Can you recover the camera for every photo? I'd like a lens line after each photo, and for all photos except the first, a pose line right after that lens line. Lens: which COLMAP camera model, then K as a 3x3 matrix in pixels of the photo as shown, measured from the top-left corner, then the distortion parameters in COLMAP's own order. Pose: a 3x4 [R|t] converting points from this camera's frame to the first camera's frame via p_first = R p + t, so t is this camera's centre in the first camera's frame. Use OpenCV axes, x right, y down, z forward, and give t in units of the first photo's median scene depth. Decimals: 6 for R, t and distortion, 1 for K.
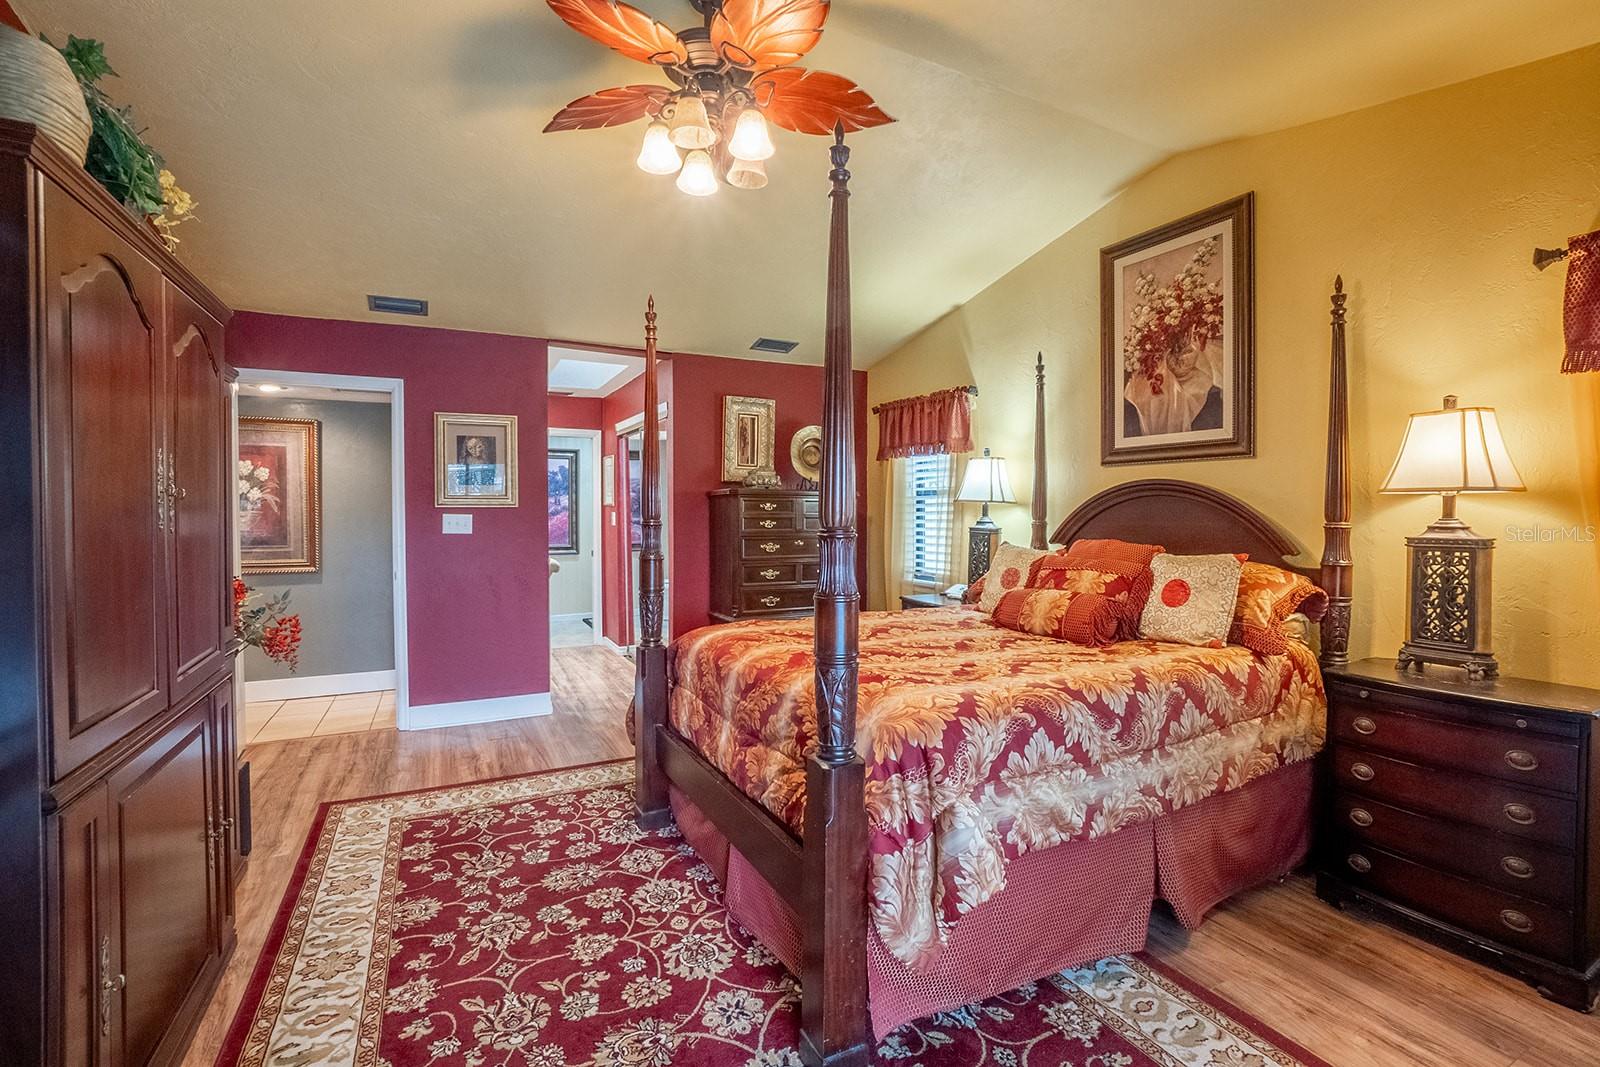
lens RADIAL K [[709.7, 0, 796.1], [0, 709.7, 529.7], [0, 0, 1]] dist [-0.058503, 0.020366]
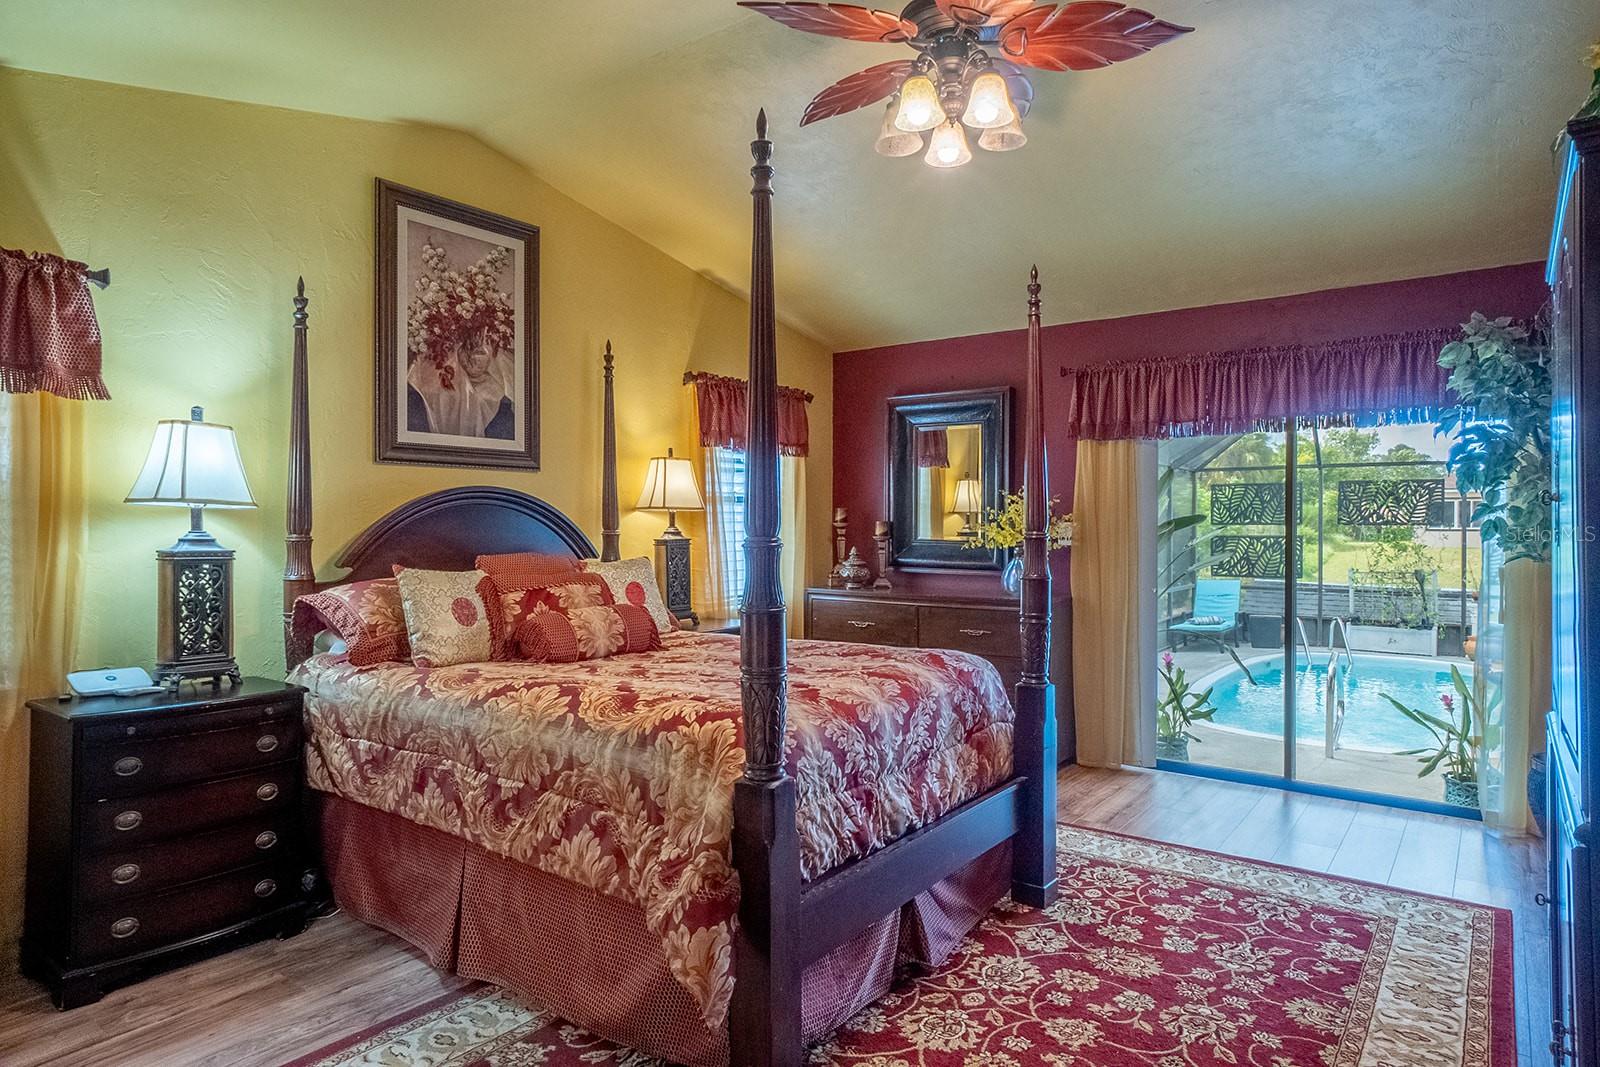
lens RADIAL K [[959.2, 0, 798.4], [0, 959.2, 523.1], [0, 0, 1]] dist [-0.003190, 0.000488]
pose [[-0.442399, 0.004585, 0.896807, -0.815674], [0.026508, 0.999617, 0.007965, -0.024302], [-0.896427, 0.027296, -0.442351, 1.227133]]
